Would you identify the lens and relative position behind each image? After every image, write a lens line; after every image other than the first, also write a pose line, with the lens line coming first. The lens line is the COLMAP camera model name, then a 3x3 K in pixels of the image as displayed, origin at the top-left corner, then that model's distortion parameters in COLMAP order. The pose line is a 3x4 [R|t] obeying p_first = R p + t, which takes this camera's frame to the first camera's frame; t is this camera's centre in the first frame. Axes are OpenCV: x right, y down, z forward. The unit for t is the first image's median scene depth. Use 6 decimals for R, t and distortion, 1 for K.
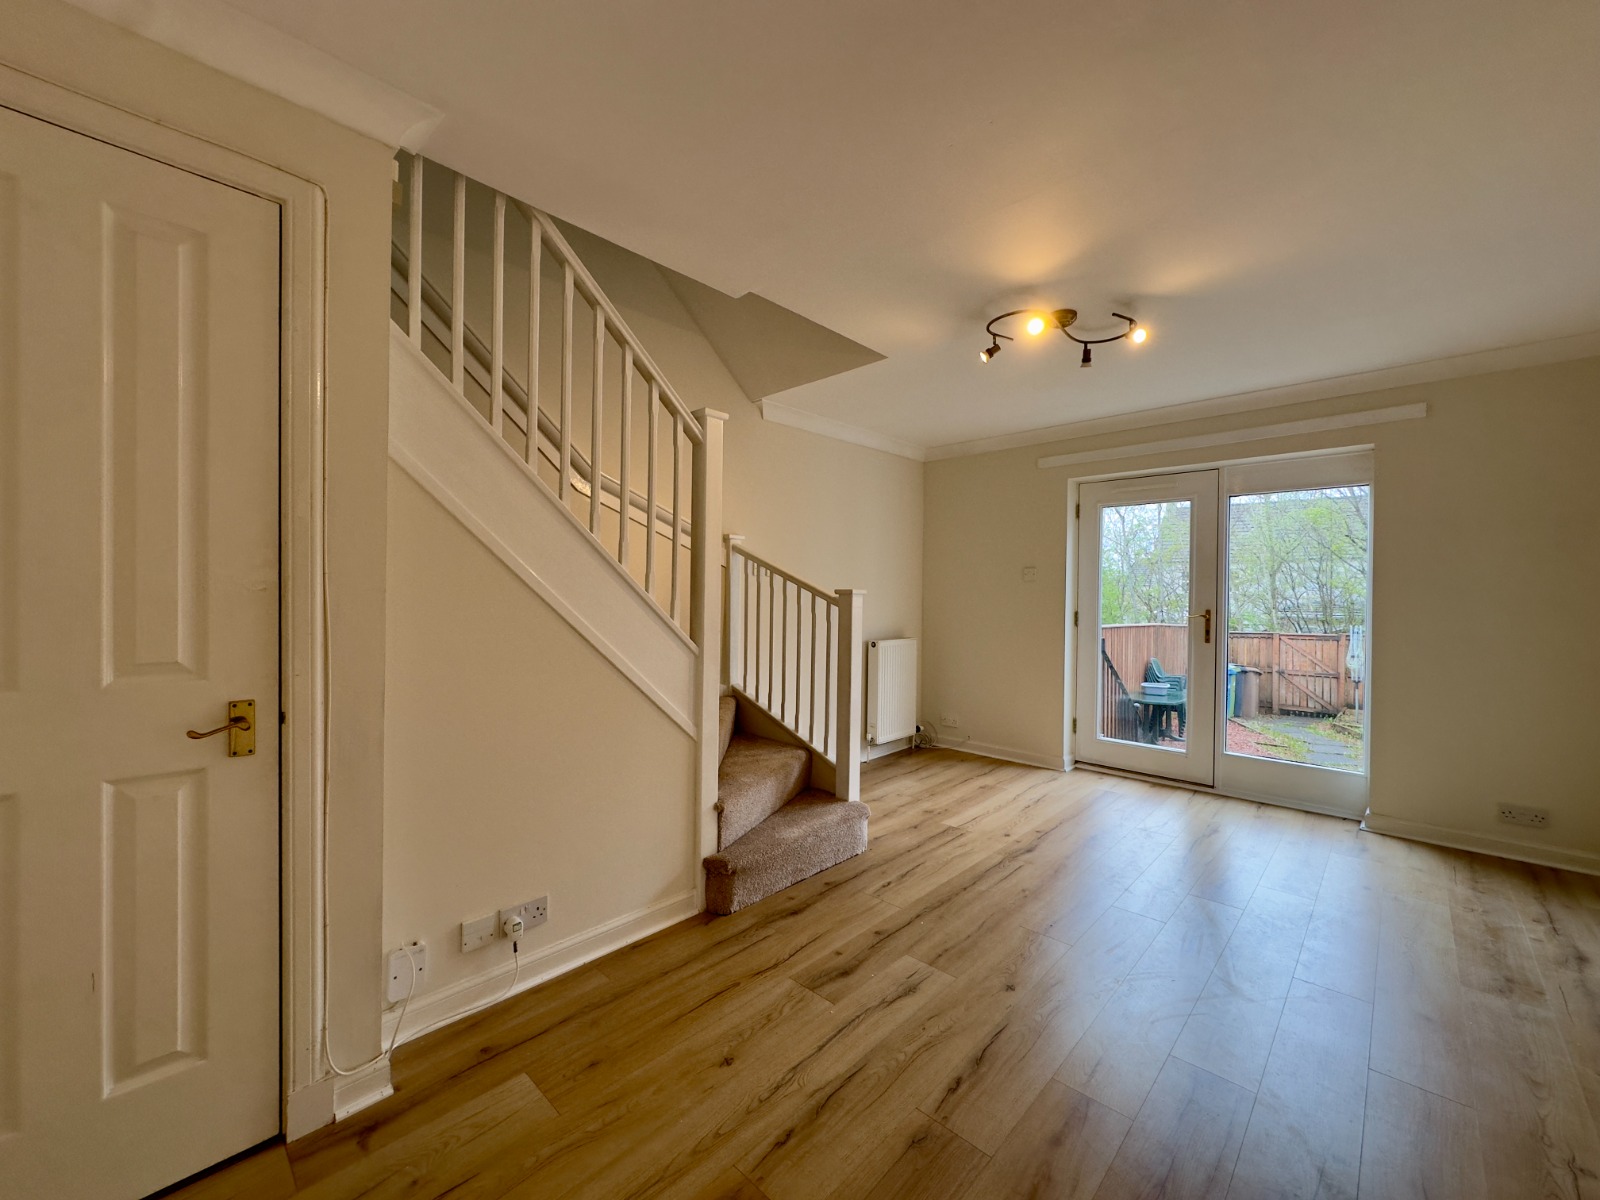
lens RADIAL K [[638.3, 0, 799.9], [0, 638.3, 598.4], [0, 0, 1]] dist [-0.002556, 0.000107]
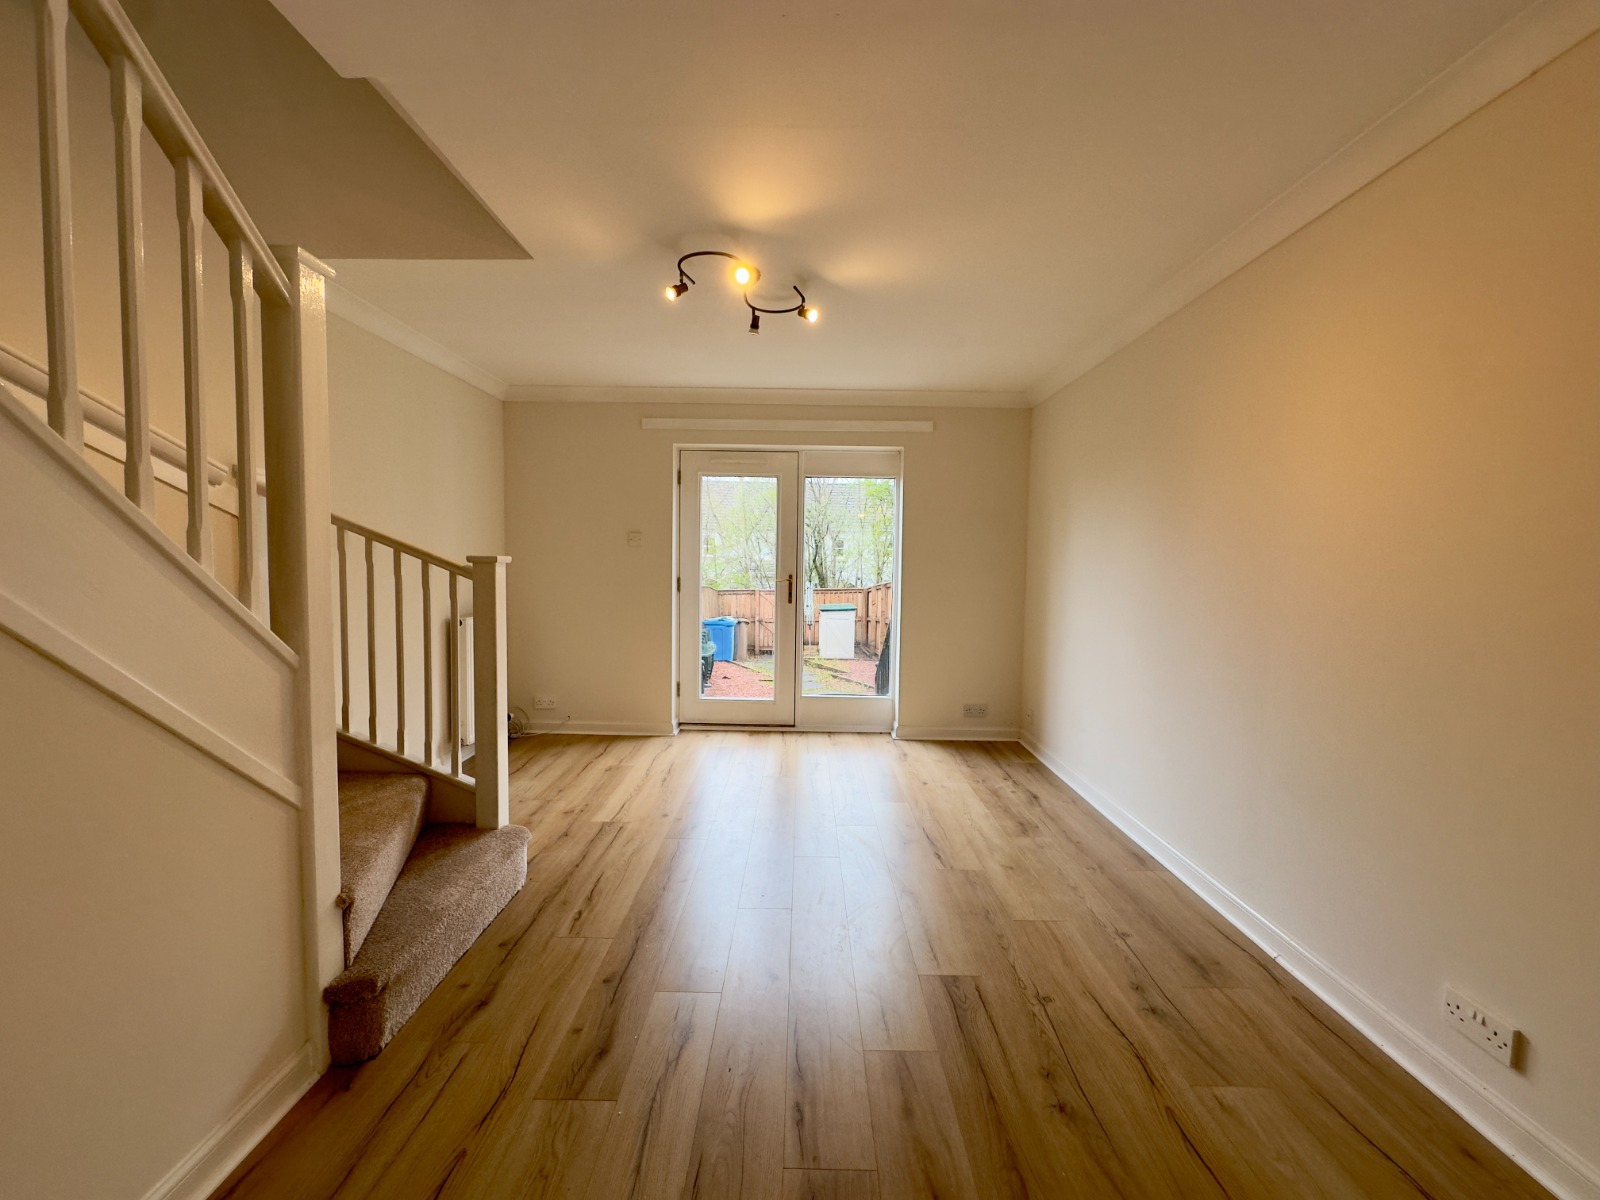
lens RADIAL K [[638.3, 0, 803.4], [0, 638.3, 597.9], [0, 0, 1]] dist [-0.002556, 0.000107]
pose [[0.726318, -0.037201, 0.686351, -0.185223], [-0.004075, 0.998284, 0.058421, -0.010580], [-0.687347, -0.045230, 0.724920, 0.201758]]
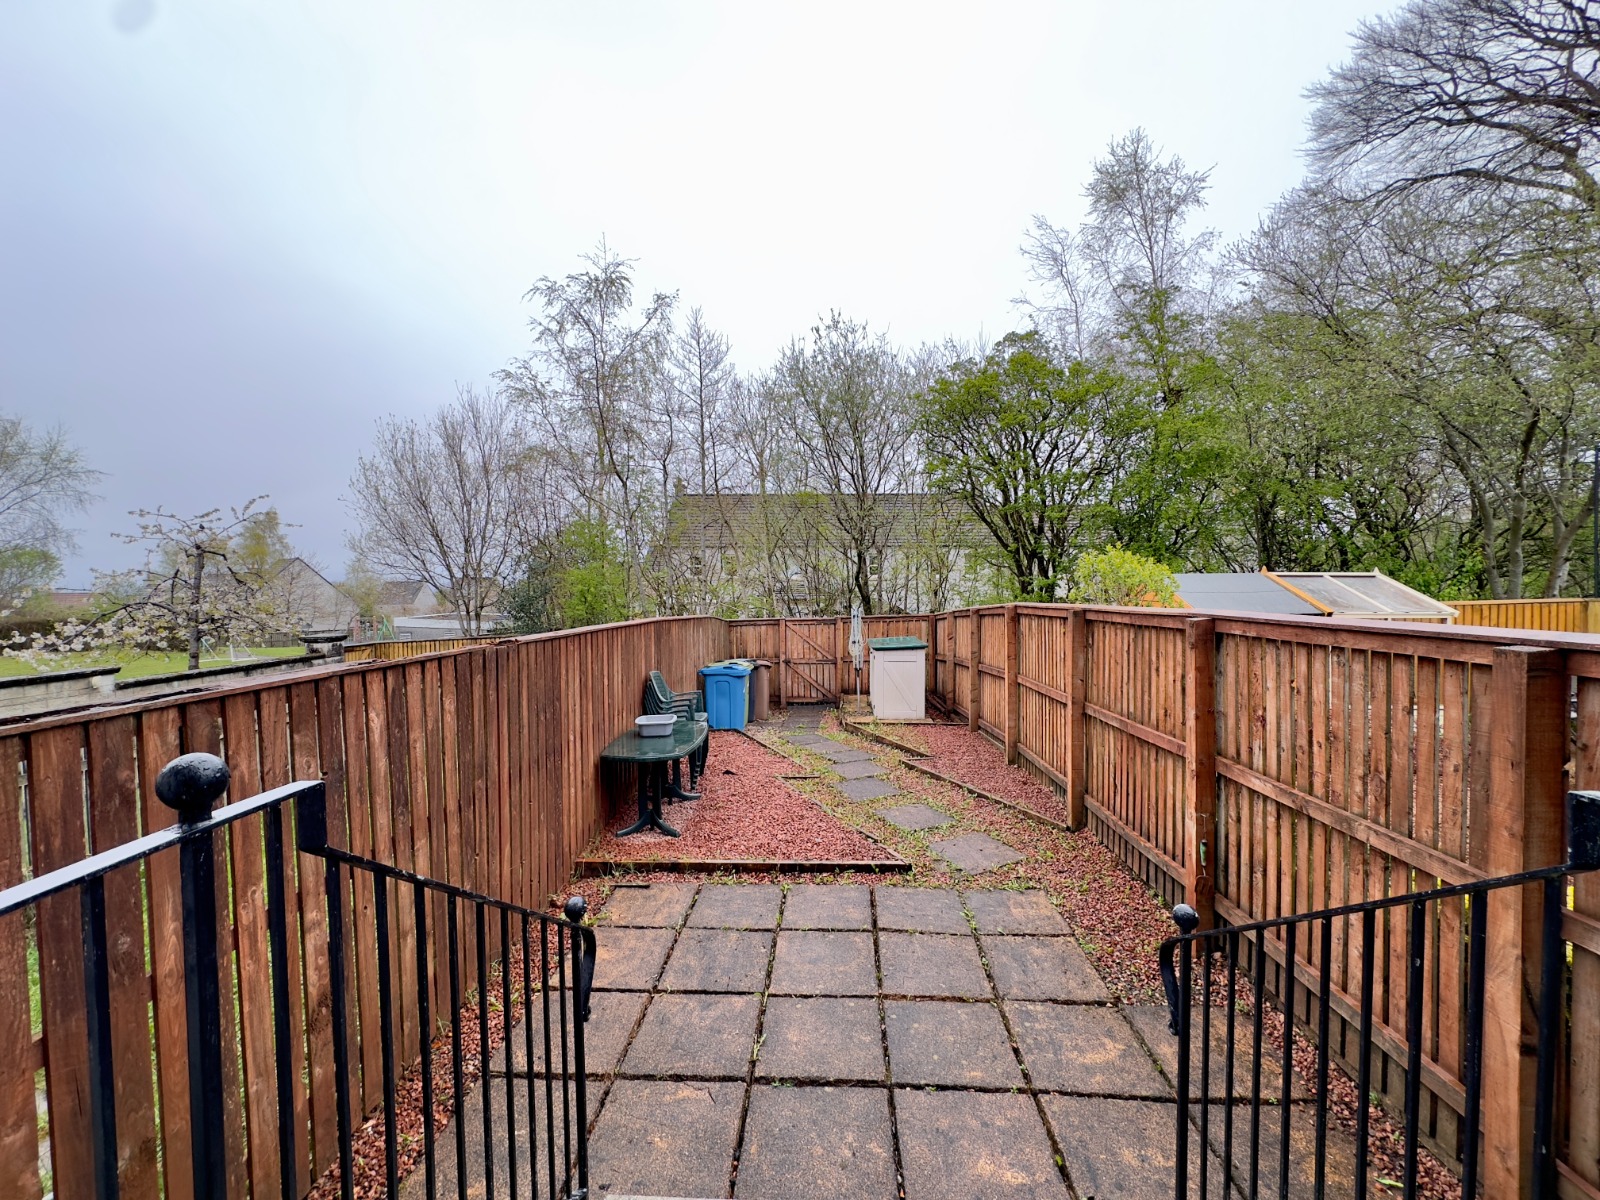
lens RADIAL K [[638.3, 0, 791.6], [0, 638.3, 601.4], [0, 0, 1]] dist [-0.002556, 0.000107]
pose [[0.768863, -0.036263, 0.638384, 0.884308], [0.021444, 0.999291, 0.030937, 0.008950], [-0.639054, -0.010097, 0.769096, 1.448163]]
